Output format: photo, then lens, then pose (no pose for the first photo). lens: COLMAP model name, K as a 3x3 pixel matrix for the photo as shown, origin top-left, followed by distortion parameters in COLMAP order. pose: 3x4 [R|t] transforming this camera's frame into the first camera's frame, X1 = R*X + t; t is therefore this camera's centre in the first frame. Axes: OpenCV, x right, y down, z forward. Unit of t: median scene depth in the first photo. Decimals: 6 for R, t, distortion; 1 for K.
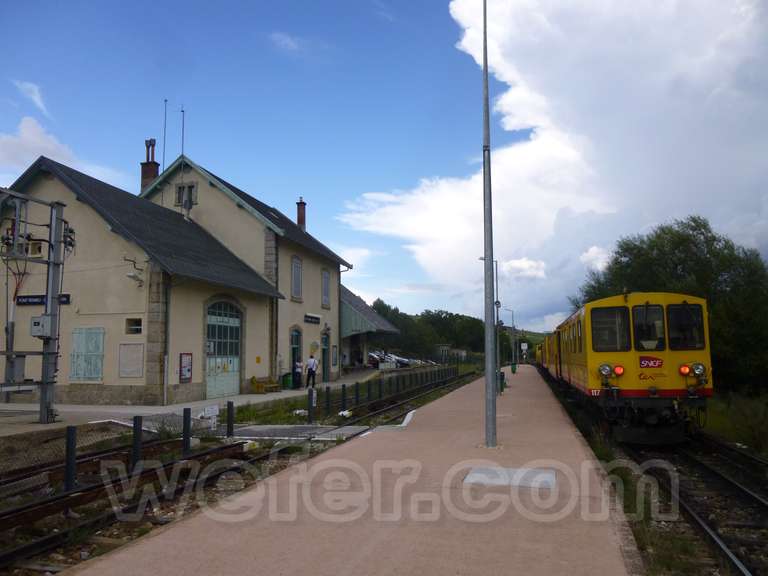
lens RADIAL K [[587.9, 0, 384.0], [0, 587.9, 288.0], [0, 0, 1]] dist [-0.018052, -0.001714]
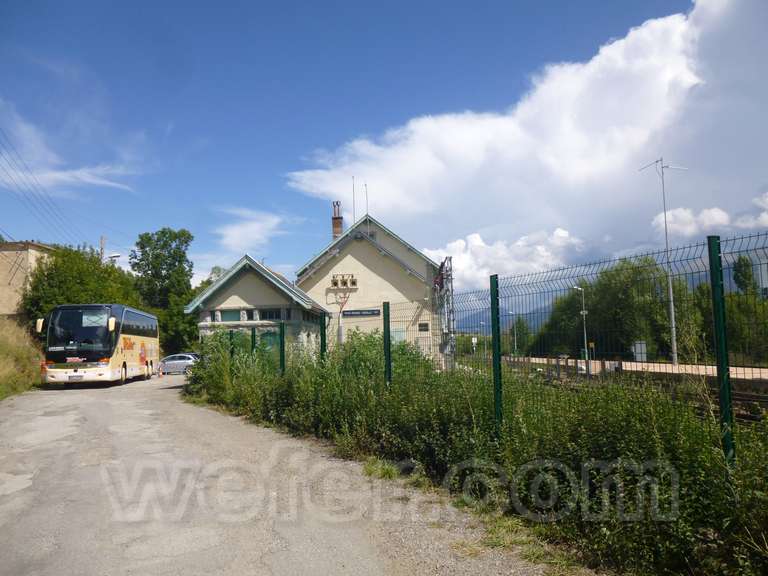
lens RADIAL K [[589.7, 0, 396.1], [0, 589.7, 290.6], [0, 0, 1]] dist [-0.064737, -0.003358]
pose [[0.976598, 0.000657, 0.215071, -0.713673], [-0.002463, 0.999964, 0.008130, -0.050014], [-0.215058, -0.008469, 0.976565, -0.603019]]
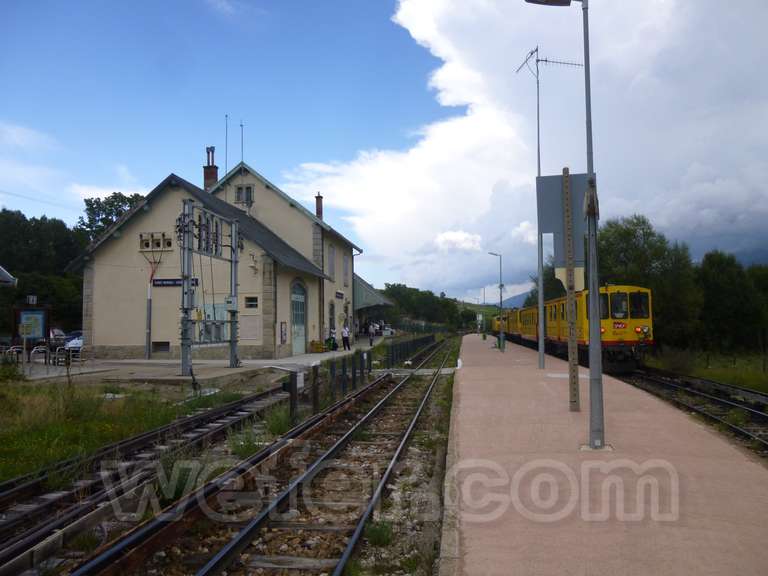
lens RADIAL K [[582.2, 0, 393.9], [0, 582.2, 284.4], [0, 0, 1]] dist [-0.062074, 0.037533]
pose [[0.992390, 0.004976, 0.123034, -0.209060], [-0.010343, 0.999020, 0.043029, -0.030593], [-0.122699, -0.043974, 0.991469, -0.304299]]
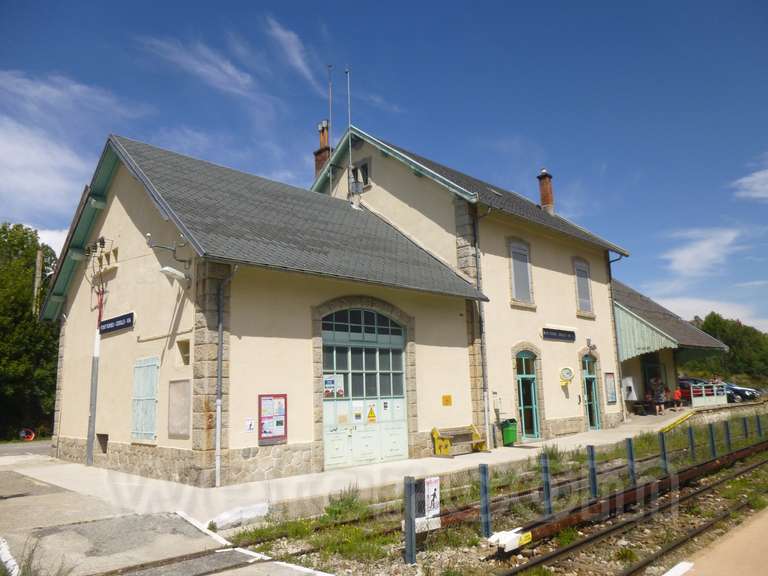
lens RADIAL K [[582.2, 0, 393.9], [0, 582.2, 284.4], [0, 0, 1]] dist [-0.062074, 0.037533]
pose [[0.857979, -0.115201, -0.500600, 0.063220], [0.083255, 0.992829, -0.085784, 0.051173], [0.506893, 0.031923, 0.861418, 0.464044]]
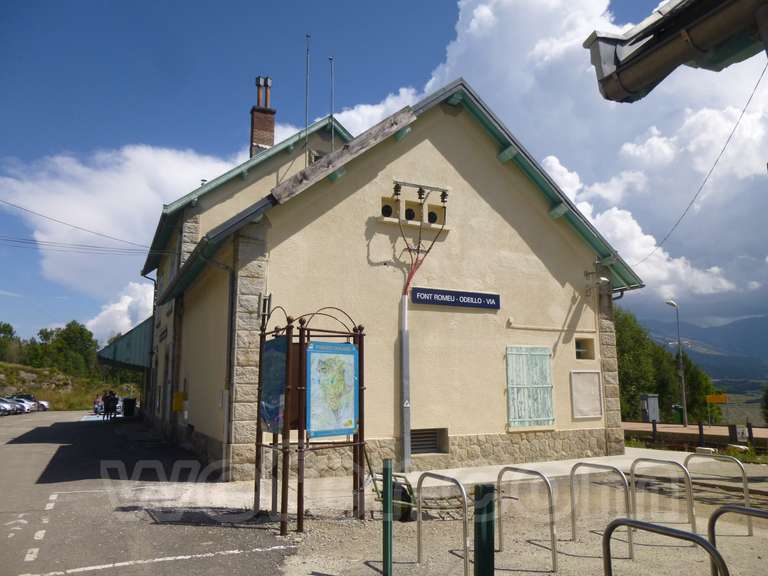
lens RADIAL K [[582.2, 0, 393.9], [0, 582.2, 284.4], [0, 0, 1]] dist [-0.062074, 0.037533]
pose [[0.760117, 0.120931, 0.638434, -0.859778], [-0.074874, 0.992285, -0.098811, 0.059388], [-0.645458, 0.027306, 0.763307, 0.473301]]
